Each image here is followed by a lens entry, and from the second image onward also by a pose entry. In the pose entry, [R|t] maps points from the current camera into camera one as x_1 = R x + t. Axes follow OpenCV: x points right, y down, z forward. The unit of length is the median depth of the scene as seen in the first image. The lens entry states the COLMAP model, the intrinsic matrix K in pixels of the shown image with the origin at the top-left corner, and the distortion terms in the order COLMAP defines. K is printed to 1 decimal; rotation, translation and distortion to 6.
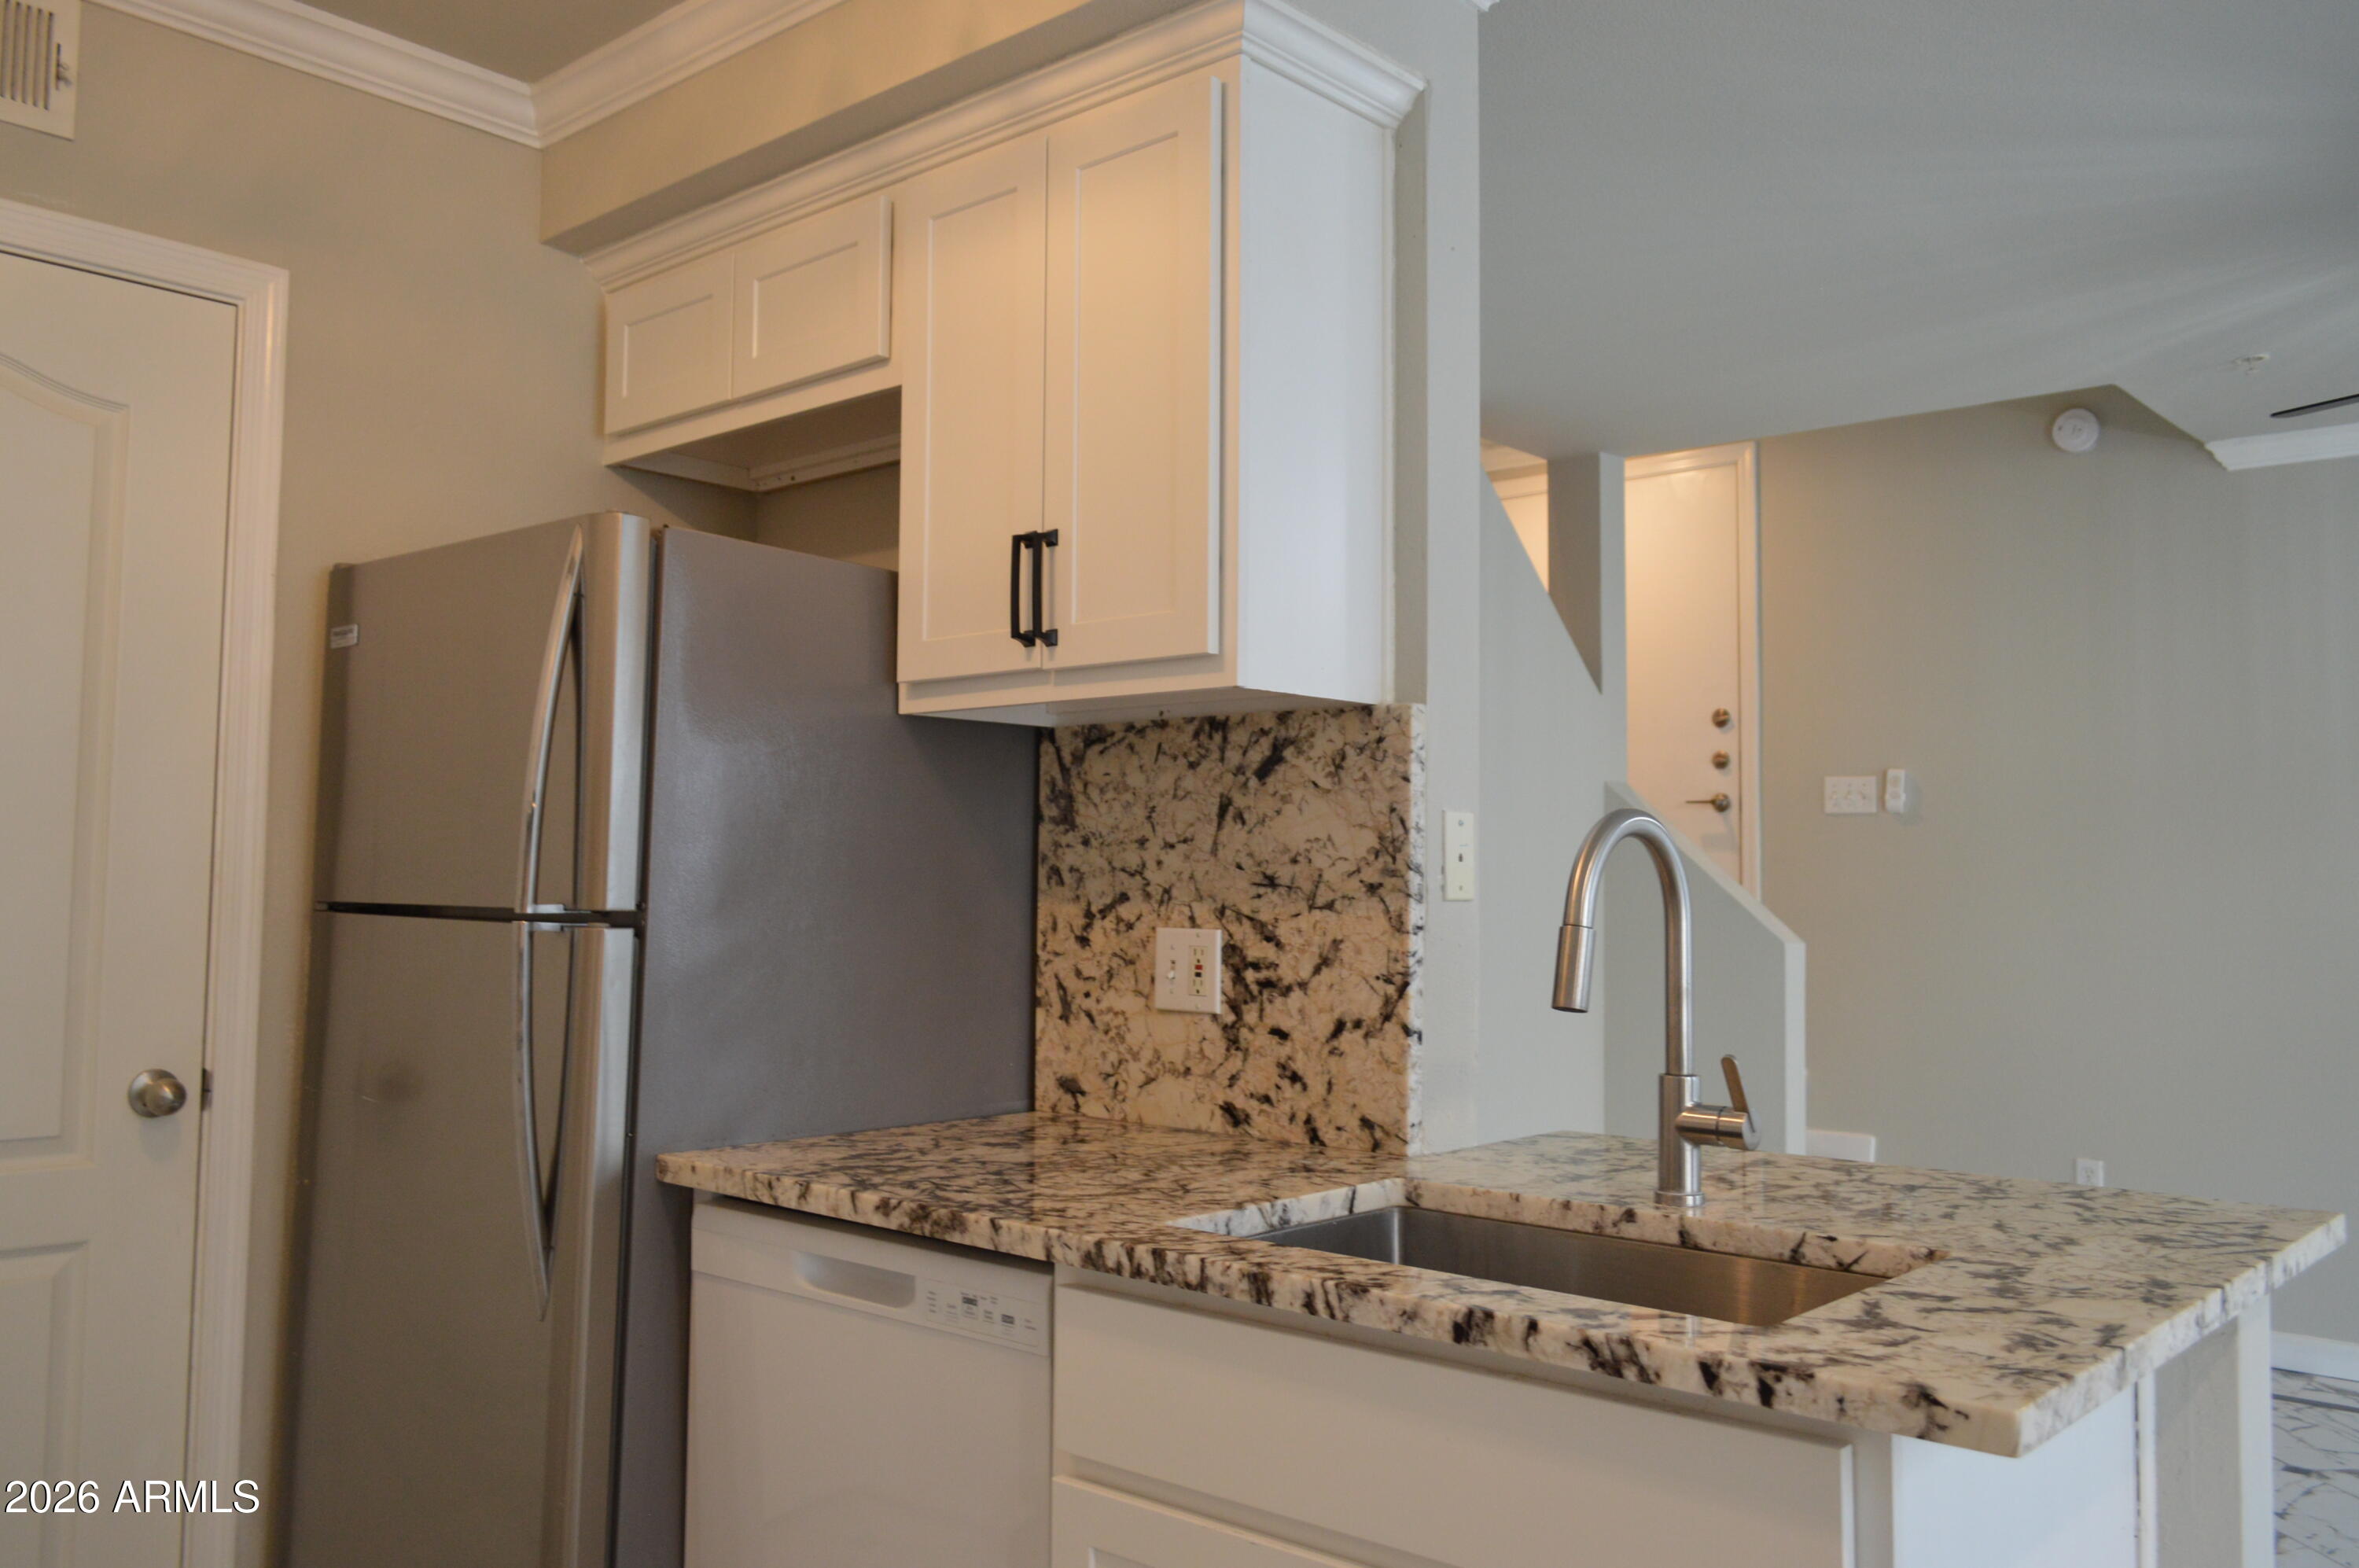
lens RADIAL K [[1852.7, 0, 1179.5], [0, 1852.7, 784.0], [0, 0, 1]] dist [-0.015097, 0.009069]
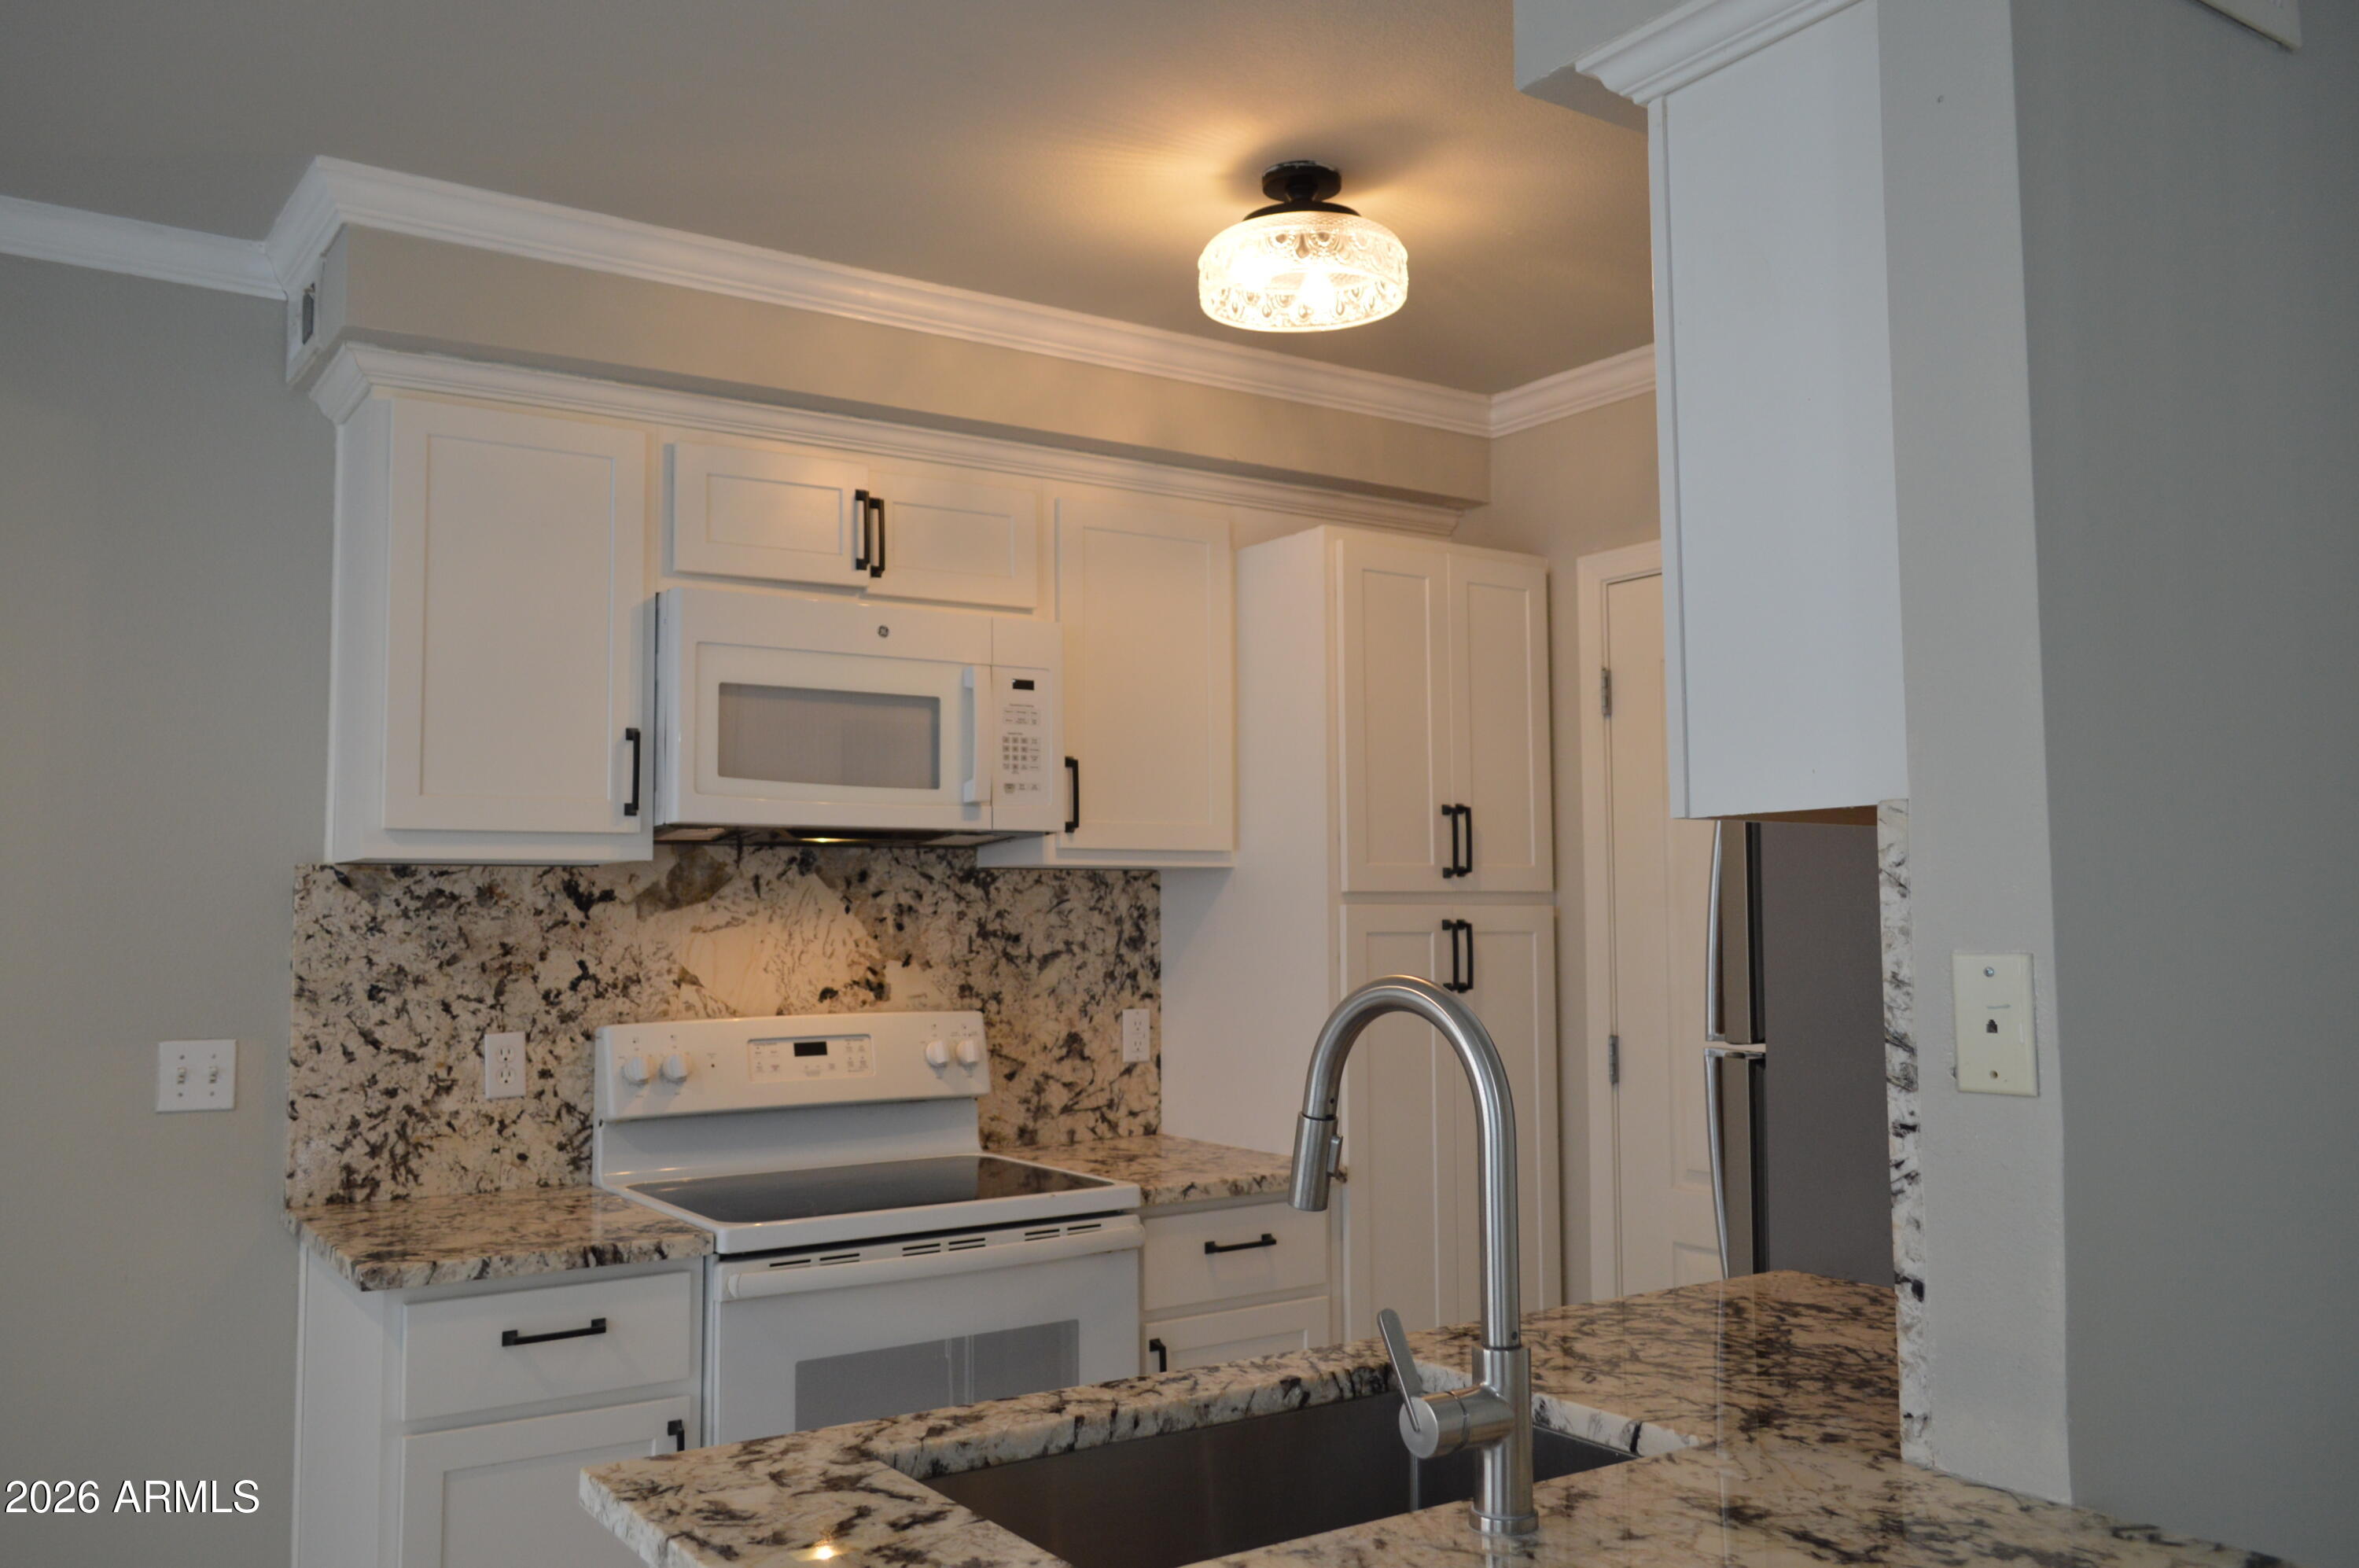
lens RADIAL K [[1852.7, 0, 1179.5], [0, 1852.7, 784.0], [0, 0, 1]] dist [-0.015097, 0.009069]
pose [[-0.236658, -0.081001, -0.968211, 0.864016], [0.063703, 0.993081, -0.098652, 0.001719], [0.969502, -0.085025, -0.229860, 0.904763]]
